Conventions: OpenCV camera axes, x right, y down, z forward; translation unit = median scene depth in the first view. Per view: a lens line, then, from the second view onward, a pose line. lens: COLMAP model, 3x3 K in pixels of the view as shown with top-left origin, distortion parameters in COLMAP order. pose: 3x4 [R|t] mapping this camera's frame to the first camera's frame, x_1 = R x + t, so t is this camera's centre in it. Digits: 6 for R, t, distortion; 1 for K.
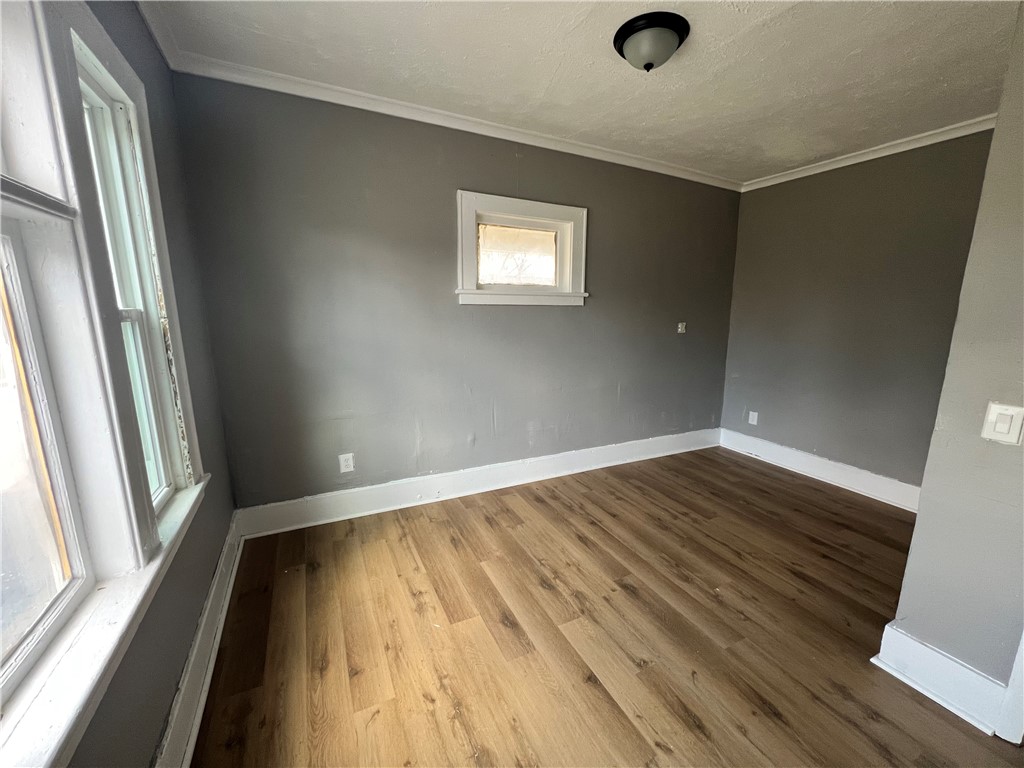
lens RADIAL K [[410.4, 0, 512.7], [0, 410.4, 385.5], [0, 0, 1]] dist [0.000172, -0.000624]
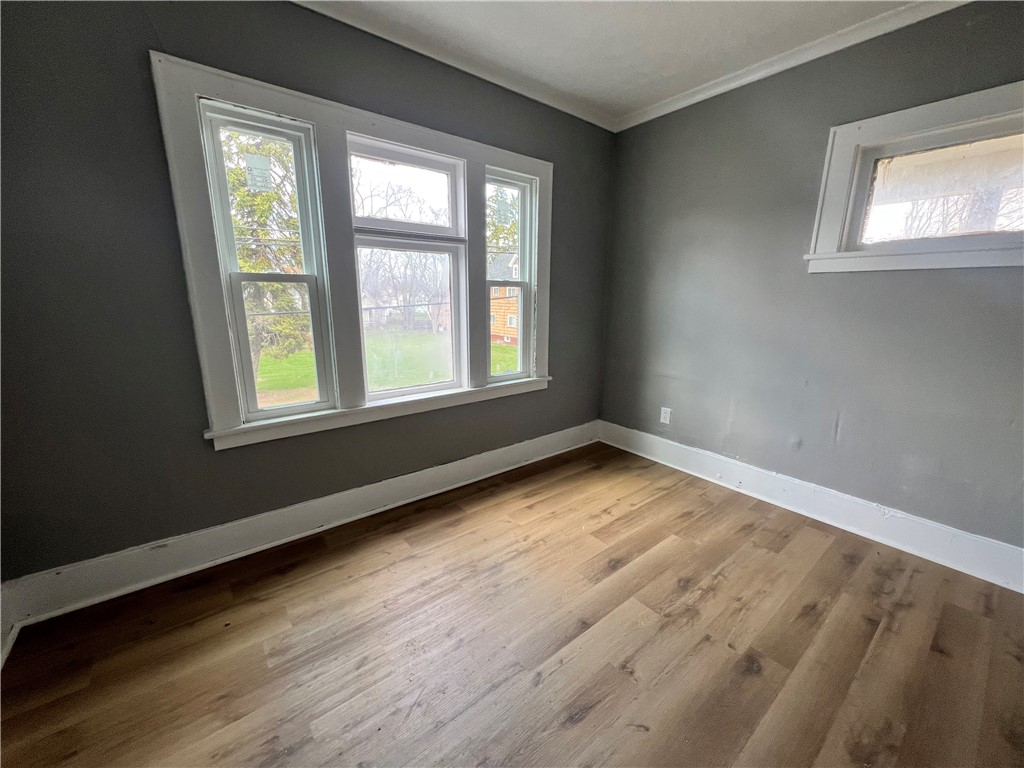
lens RADIAL K [[410.4, 0, 512.1], [0, 410.4, 386.6], [0, 0, 1]] dist [0.000172, -0.000624]
pose [[0.196391, 0.203465, -0.959183, 0.678690], [-0.188158, 0.967874, 0.166783, -0.005130], [0.962303, 0.147723, 0.228365, 0.326460]]
